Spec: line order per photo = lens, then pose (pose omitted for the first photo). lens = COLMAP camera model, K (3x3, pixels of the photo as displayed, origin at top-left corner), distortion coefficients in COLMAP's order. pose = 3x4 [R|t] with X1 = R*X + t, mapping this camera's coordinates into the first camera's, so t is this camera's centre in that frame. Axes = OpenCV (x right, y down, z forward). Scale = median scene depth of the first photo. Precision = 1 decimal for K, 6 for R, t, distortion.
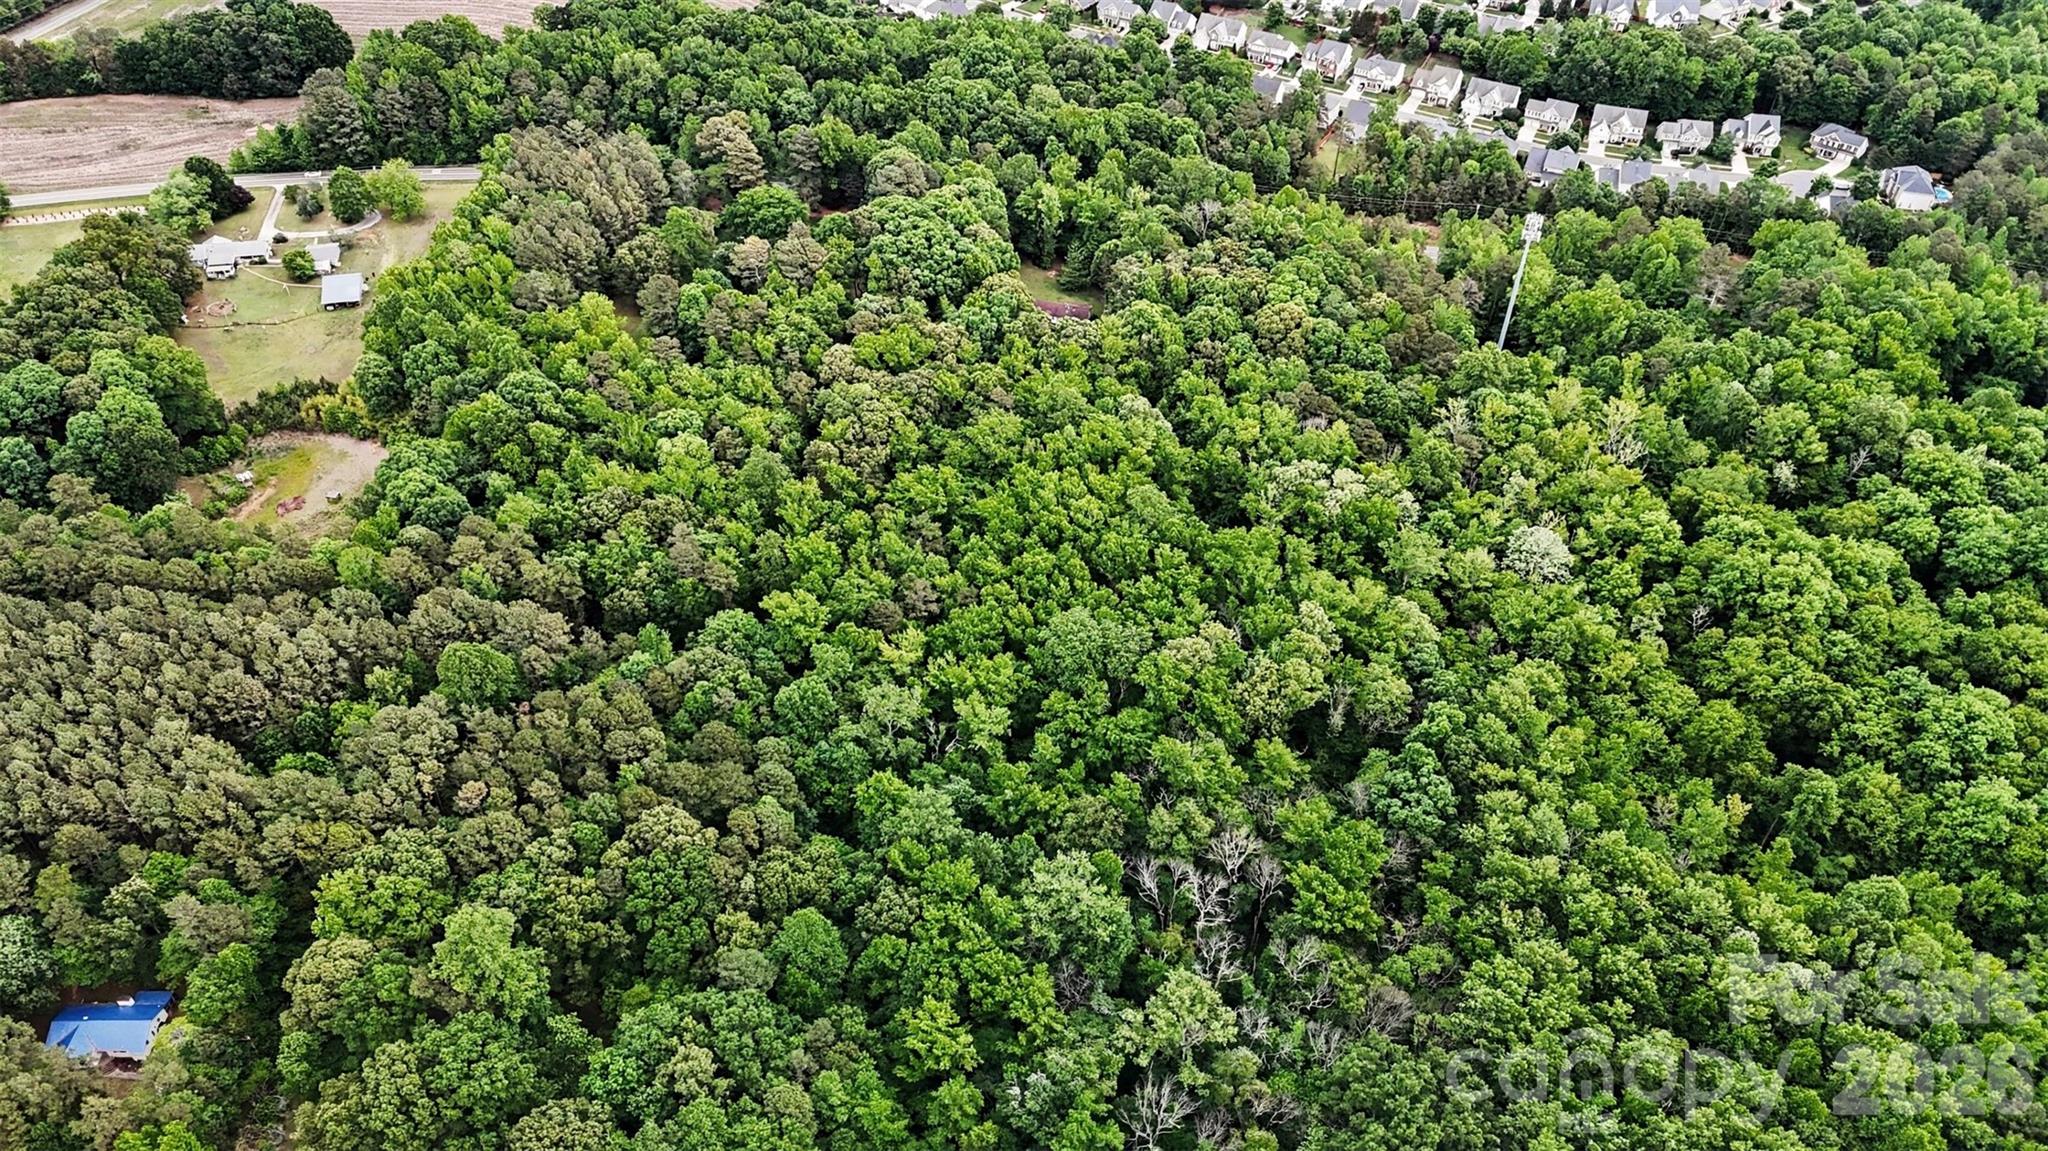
lens RADIAL K [[1529.7, 0, 1044.9], [0, 1529.7, 576.4], [0, 0, 1]] dist [0.067498, -0.042496]
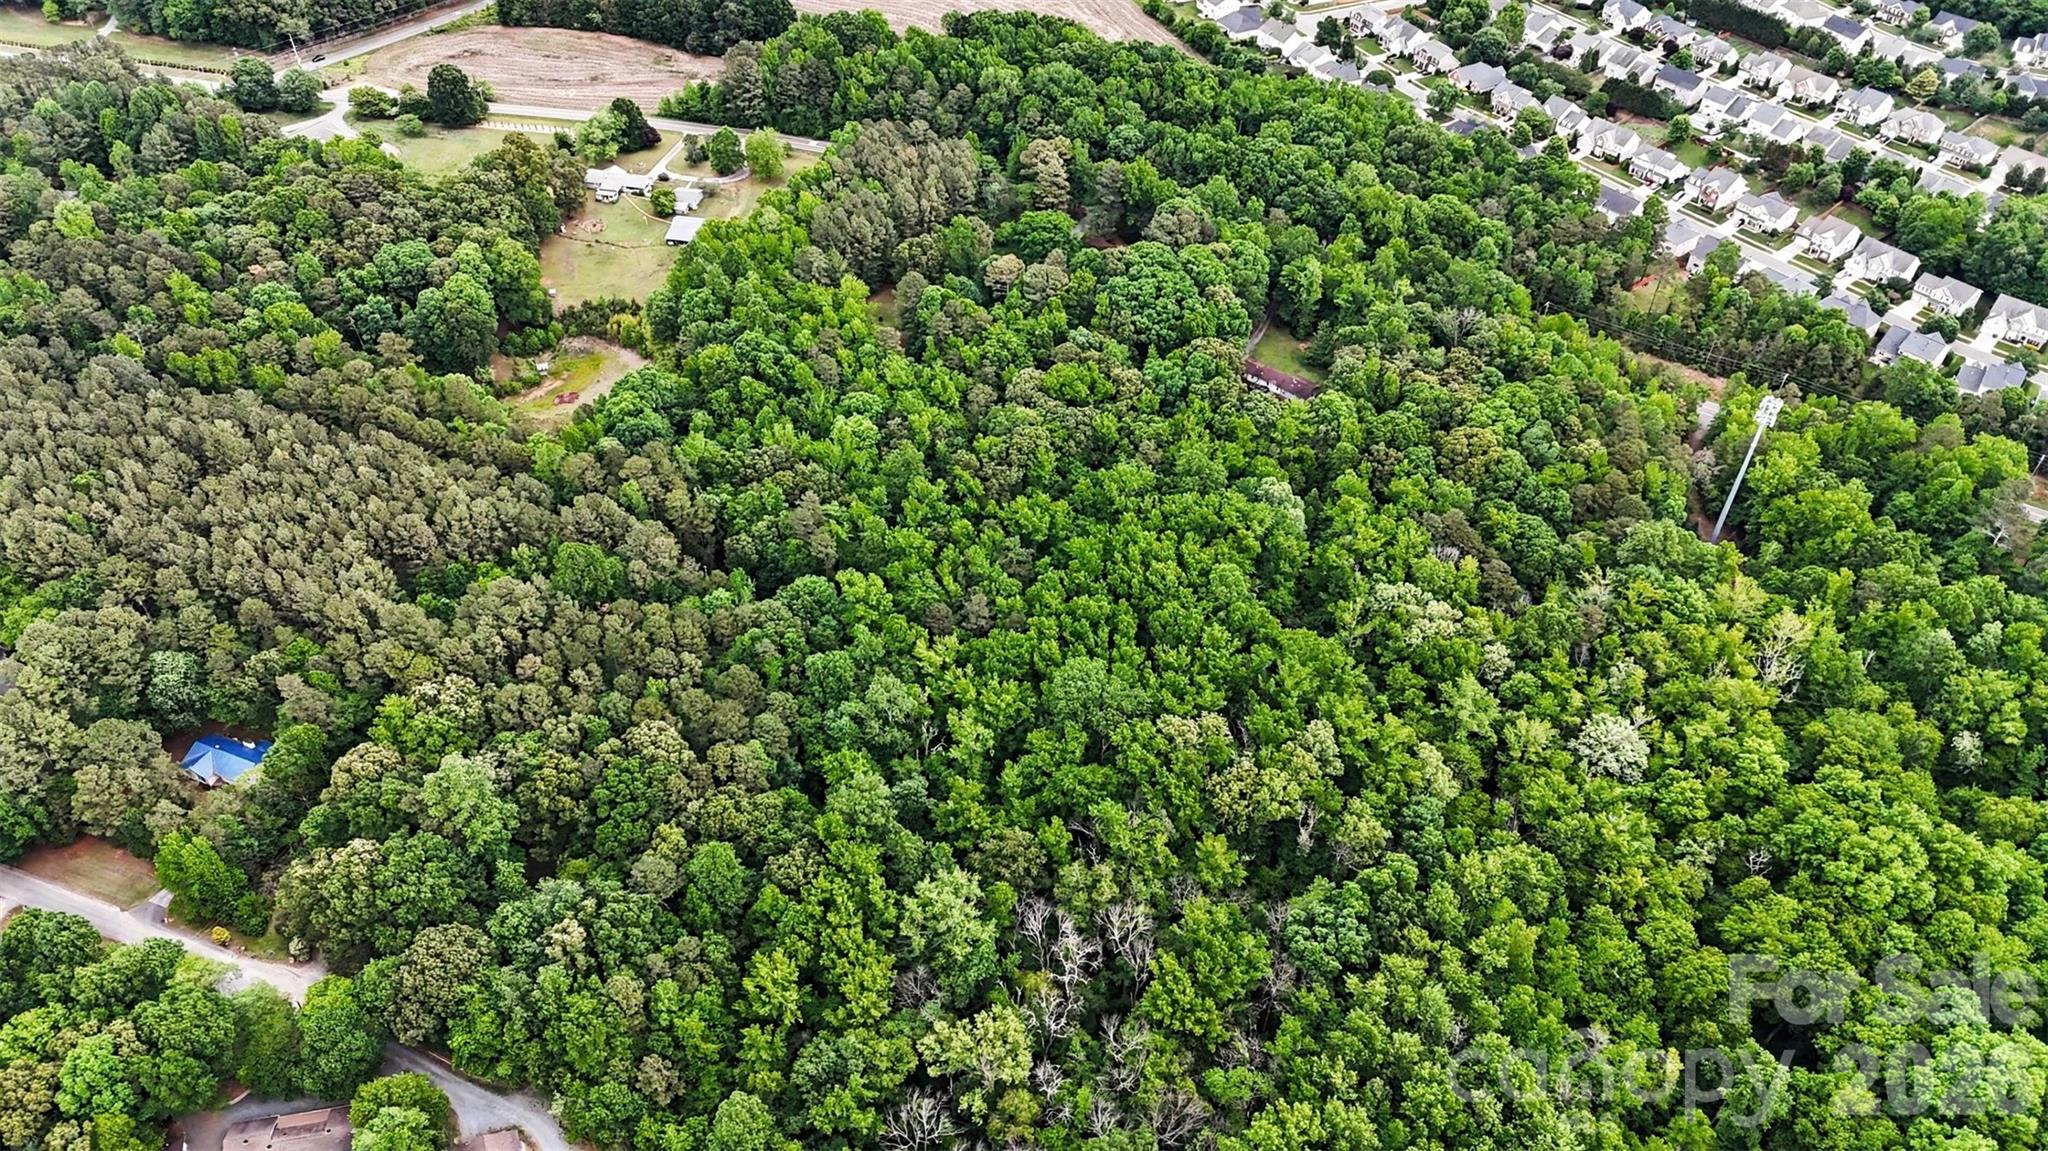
lens RADIAL K [[1529.7, 0, 1044.9], [0, 1529.7, 576.4], [0, 0, 1]] dist [0.067498, -0.042496]
pose [[0.915905, 0.262779, -0.303424, 0.236952], [-0.264239, 0.963746, 0.037026, -0.052269], [0.302154, 0.046264, 0.952136, -0.012845]]
